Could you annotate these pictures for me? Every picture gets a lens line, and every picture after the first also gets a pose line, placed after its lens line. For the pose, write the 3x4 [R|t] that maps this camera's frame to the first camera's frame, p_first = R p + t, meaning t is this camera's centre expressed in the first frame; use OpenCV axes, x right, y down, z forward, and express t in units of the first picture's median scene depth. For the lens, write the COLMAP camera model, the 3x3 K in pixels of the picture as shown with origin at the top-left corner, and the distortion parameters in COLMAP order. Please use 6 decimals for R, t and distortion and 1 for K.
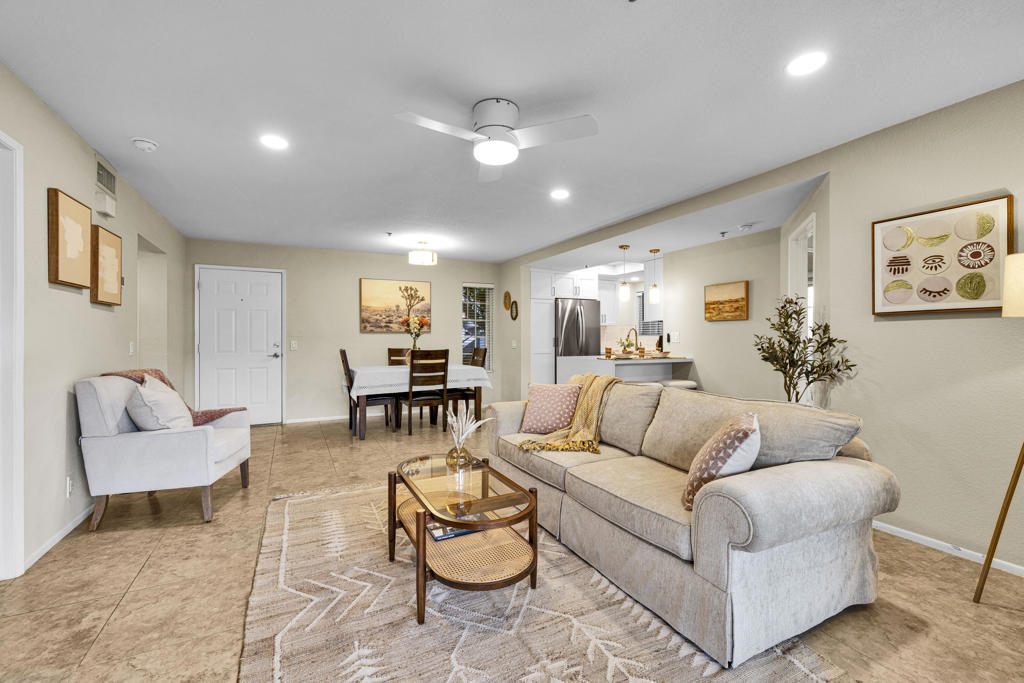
lens RADIAL K [[429.2, 0, 495.2], [0, 429.2, 337.6], [0, 0, 1]] dist [0.001322, 0.000230]
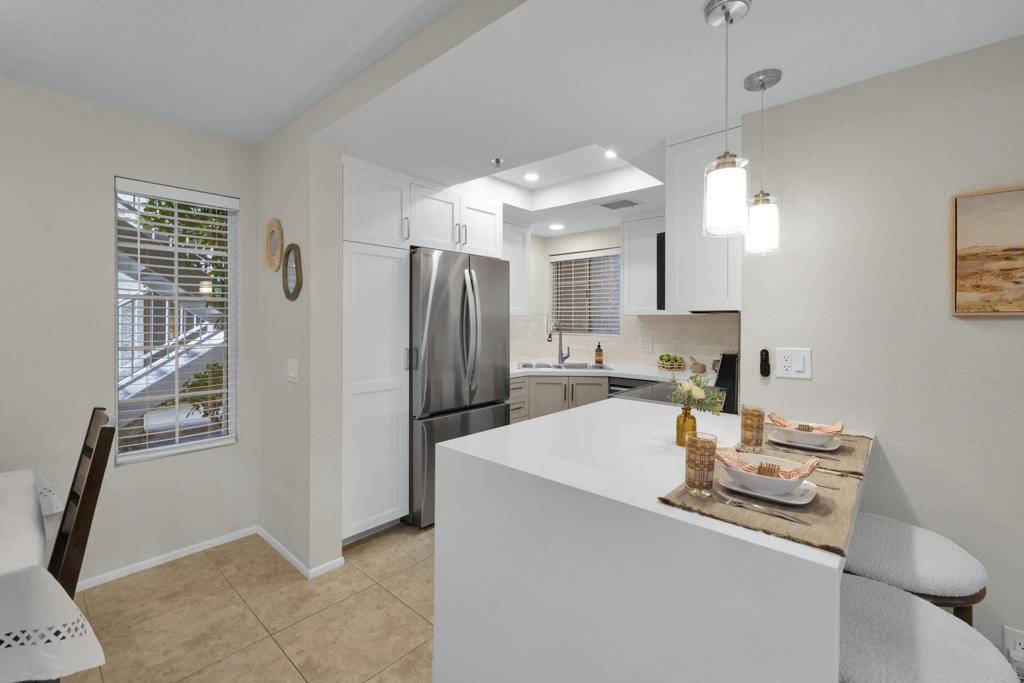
lens RADIAL K [[444.1, 0, 513.5], [0, 444.1, 313.3], [0, 0, 1]] dist [0.000449, 0.000092]
pose [[0.926344, 0.004208, 0.376655, 0.089468], [-0.002227, 0.999981, -0.005696, -0.033277], [-0.376672, 0.004437, 0.926336, 0.713452]]
